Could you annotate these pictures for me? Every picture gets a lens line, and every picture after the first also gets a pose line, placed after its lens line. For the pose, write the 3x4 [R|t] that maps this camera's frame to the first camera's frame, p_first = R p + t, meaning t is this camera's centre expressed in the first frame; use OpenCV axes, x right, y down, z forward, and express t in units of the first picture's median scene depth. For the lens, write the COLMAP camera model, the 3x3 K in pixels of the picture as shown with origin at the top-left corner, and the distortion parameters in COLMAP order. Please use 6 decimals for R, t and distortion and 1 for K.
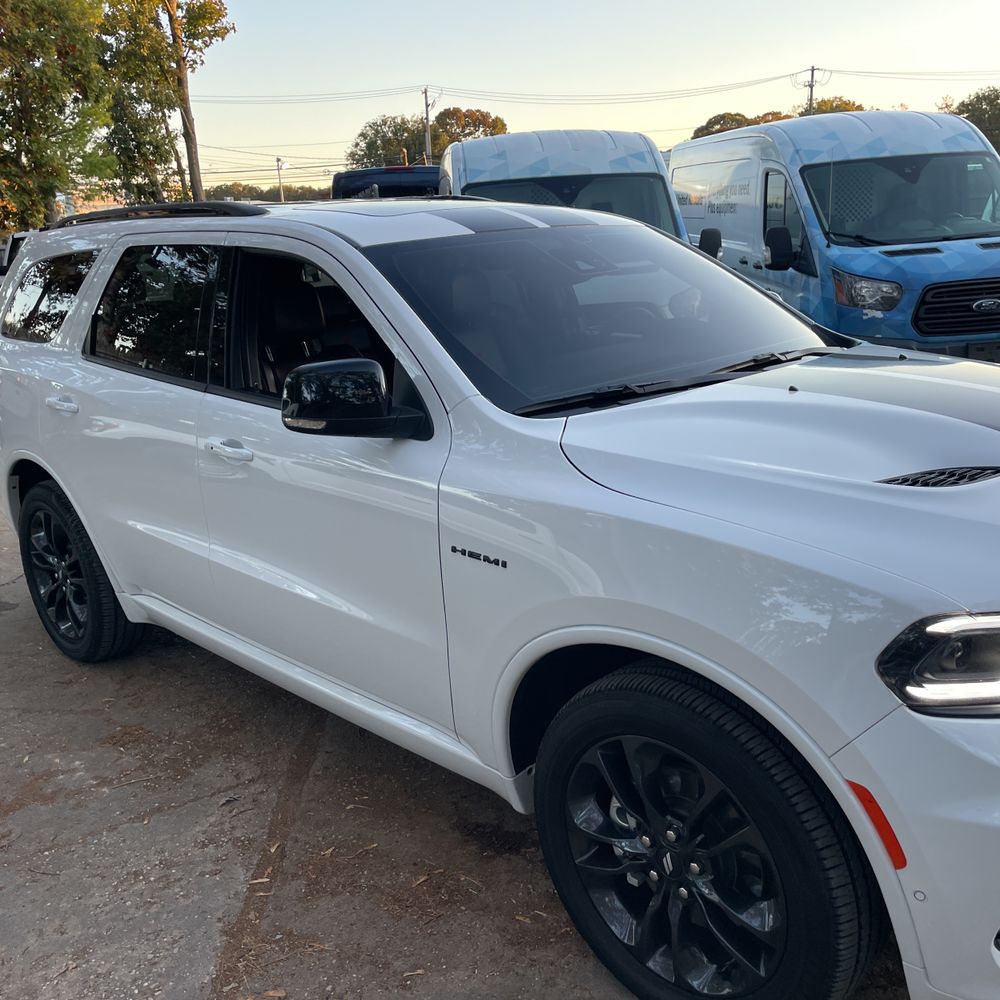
lens RADIAL K [[1022.0, 0, 506.2], [0, 1022.0, 498.5], [0, 0, 1]] dist [0.084072, -0.111288]
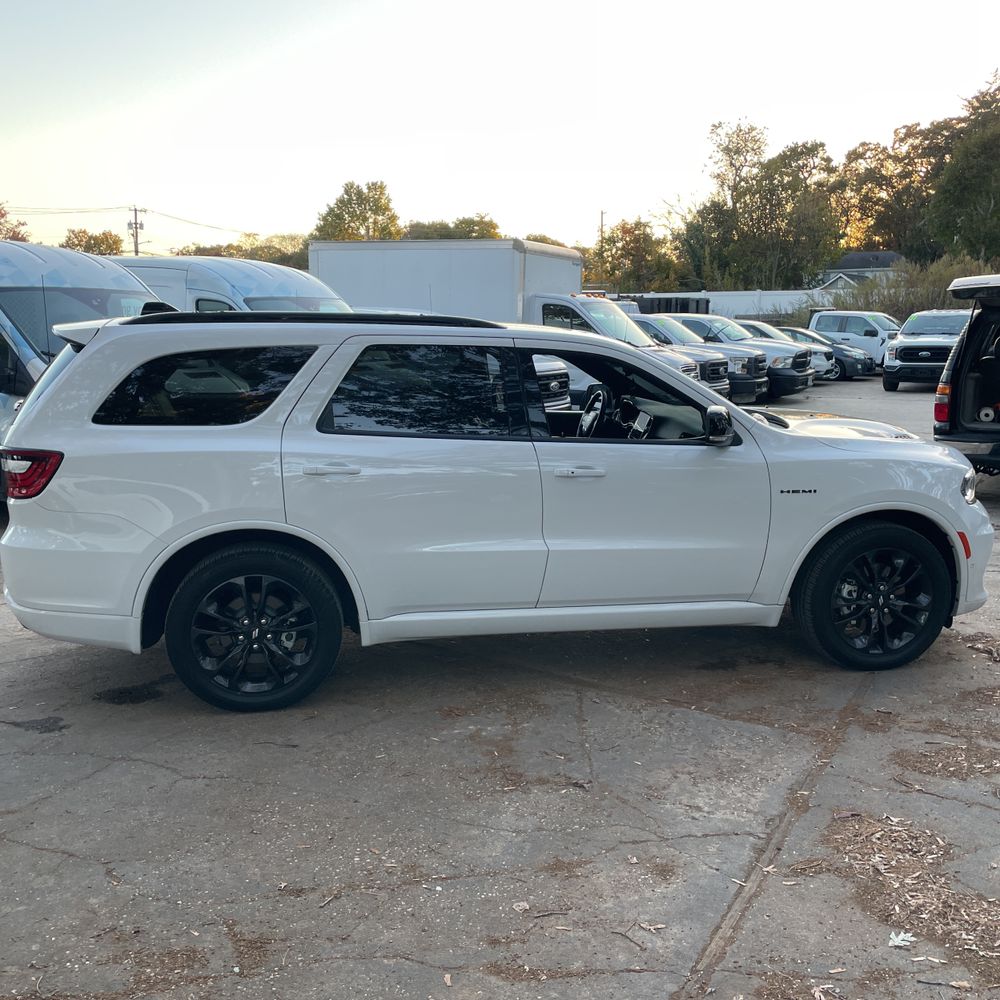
lens RADIAL K [[1022.0, 0, 506.2], [0, 1022.0, 498.5], [0, 0, 1]] dist [0.084072, -0.111288]
pose [[0.565651, -0.086916, 0.820051, -1.809663], [0.183953, 0.982672, -0.022734, 0.005843], [-0.803866, 0.163710, 0.571838, 0.213951]]
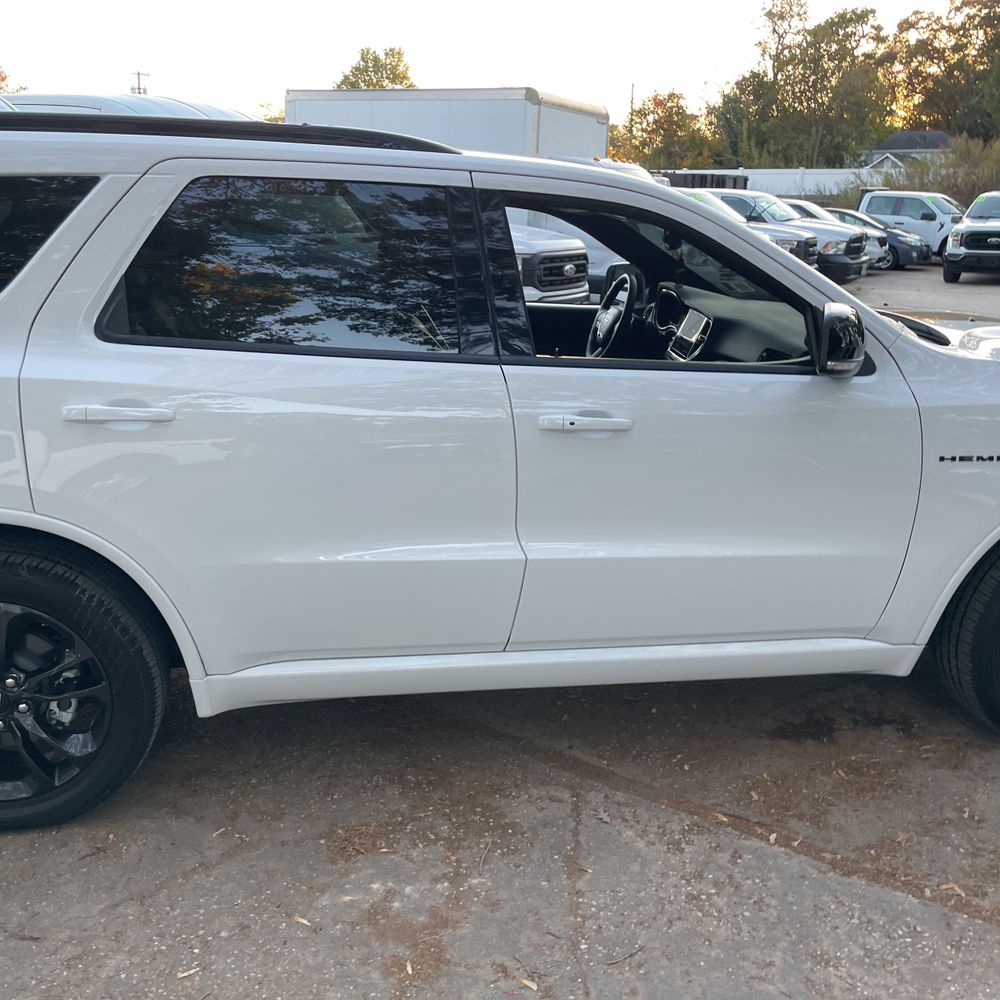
lens RADIAL K [[1022.0, 0, 506.2], [0, 1022.0, 498.5], [0, 0, 1]] dist [0.084072, -0.111288]
pose [[0.582720, -0.162805, 0.796198, -1.135008], [0.164193, 0.983109, 0.080855, -0.074226], [-0.795913, 0.083615, 0.599609, 0.586914]]
